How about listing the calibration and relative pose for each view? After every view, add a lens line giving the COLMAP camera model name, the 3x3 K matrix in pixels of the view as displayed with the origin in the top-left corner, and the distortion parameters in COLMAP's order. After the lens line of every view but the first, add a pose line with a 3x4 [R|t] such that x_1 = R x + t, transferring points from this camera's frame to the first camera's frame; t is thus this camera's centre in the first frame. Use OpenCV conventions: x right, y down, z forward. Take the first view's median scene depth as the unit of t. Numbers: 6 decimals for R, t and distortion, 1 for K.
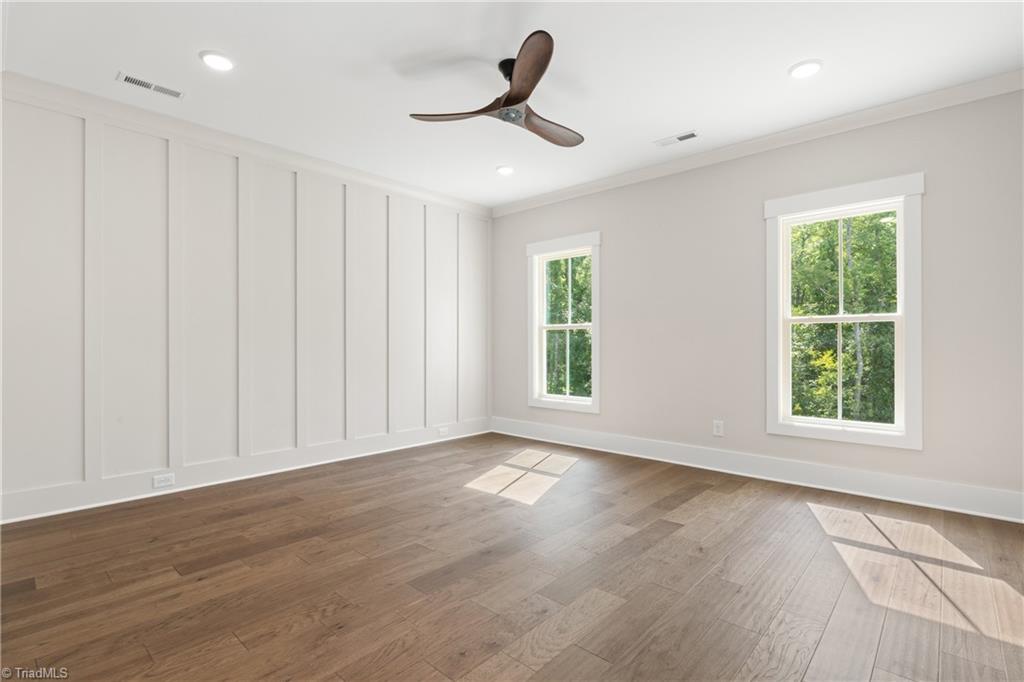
lens RADIAL K [[498.2, 0, 515.3], [0, 498.2, 343.2], [0, 0, 1]] dist [0.019732, -0.000329]
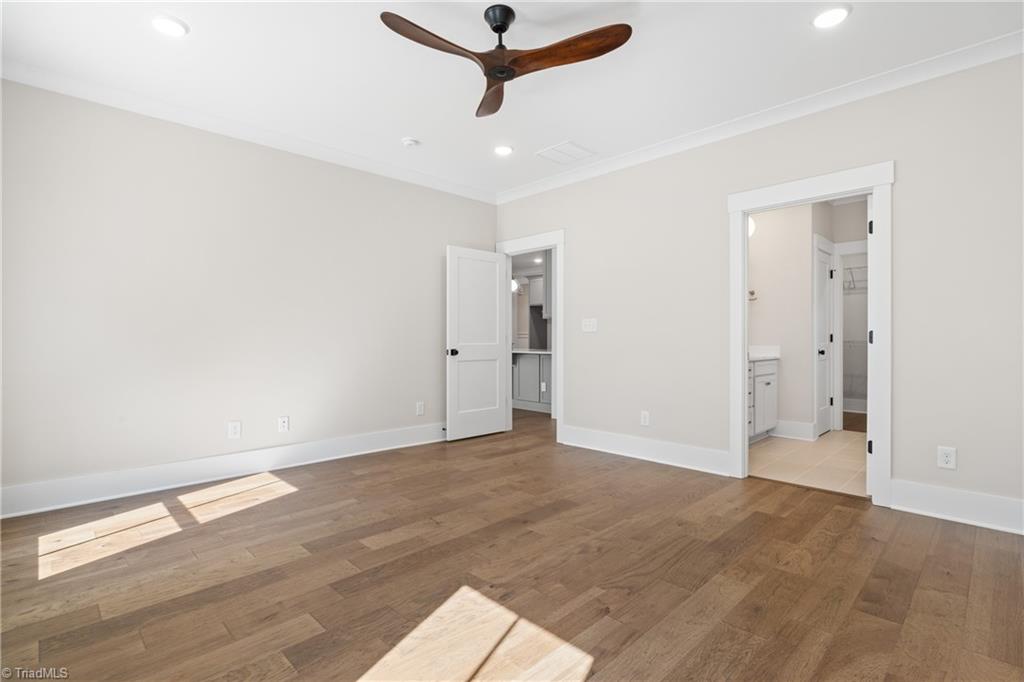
lens RADIAL K [[498.2, 0, 515.3], [0, 498.2, 343.2], [0, 0, 1]] dist [0.019732, -0.000329]
pose [[-0.998788, 0.001275, 0.049198, -0.076886], [0.001337, 0.999998, 0.001220, 0.014794], [-0.049197, 0.001284, -0.998788, 1.888854]]
